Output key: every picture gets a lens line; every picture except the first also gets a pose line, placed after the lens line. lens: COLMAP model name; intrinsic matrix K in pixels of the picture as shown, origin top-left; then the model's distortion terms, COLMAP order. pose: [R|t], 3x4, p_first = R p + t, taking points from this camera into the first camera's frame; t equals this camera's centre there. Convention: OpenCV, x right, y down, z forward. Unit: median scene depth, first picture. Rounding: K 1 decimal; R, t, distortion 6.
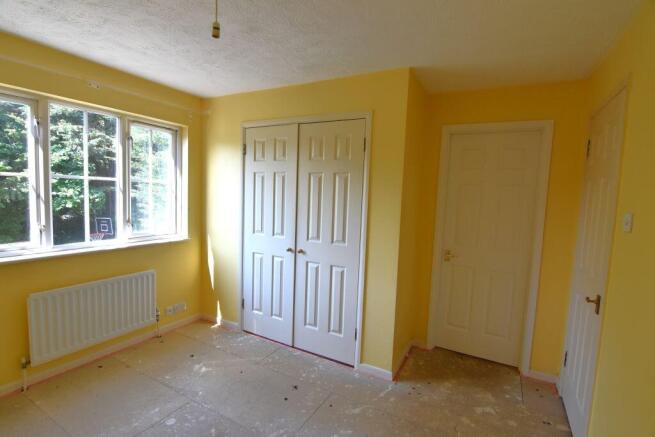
lens RADIAL K [[315.4, 0, 327.4], [0, 315.4, 217.5], [0, 0, 1]] dist [-0.002674, -0.000656]
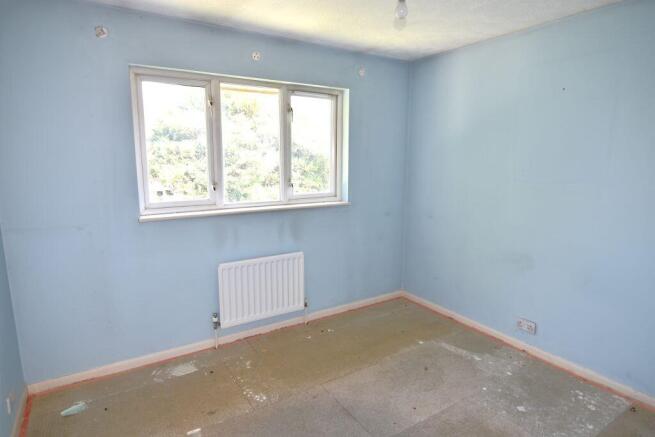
lens RADIAL K [[373.9, 0, 334.4], [0, 373.9, 229.6], [0, 0, 1]] dist [0.005382, 0.001074]
pose [[0.876523, 0.047597, -0.479001, 0.029718], [-0.001630, 0.995387, 0.095926, -0.003416], [0.481358, -0.083301, 0.872557, 0.055213]]
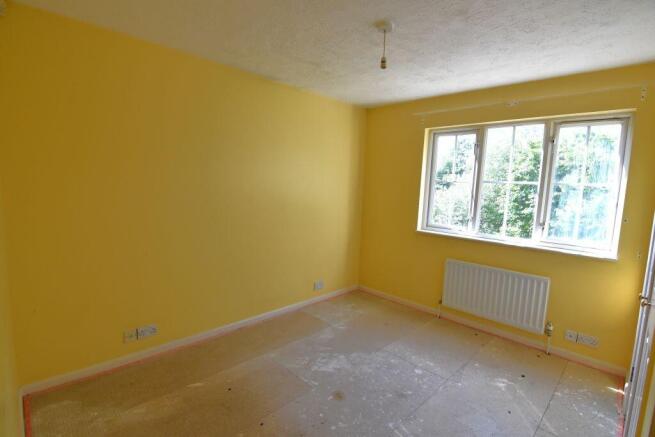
lens RADIAL K [[315.4, 0, 327.1], [0, 315.4, 218.5], [0, 0, 1]] dist [-0.002674, -0.000656]
pose [[-0.249197, 0.061547, -0.966495, 0.604208], [-0.125242, 0.987550, 0.095180, -0.019858], [0.960321, 0.144764, -0.238386, 0.681643]]
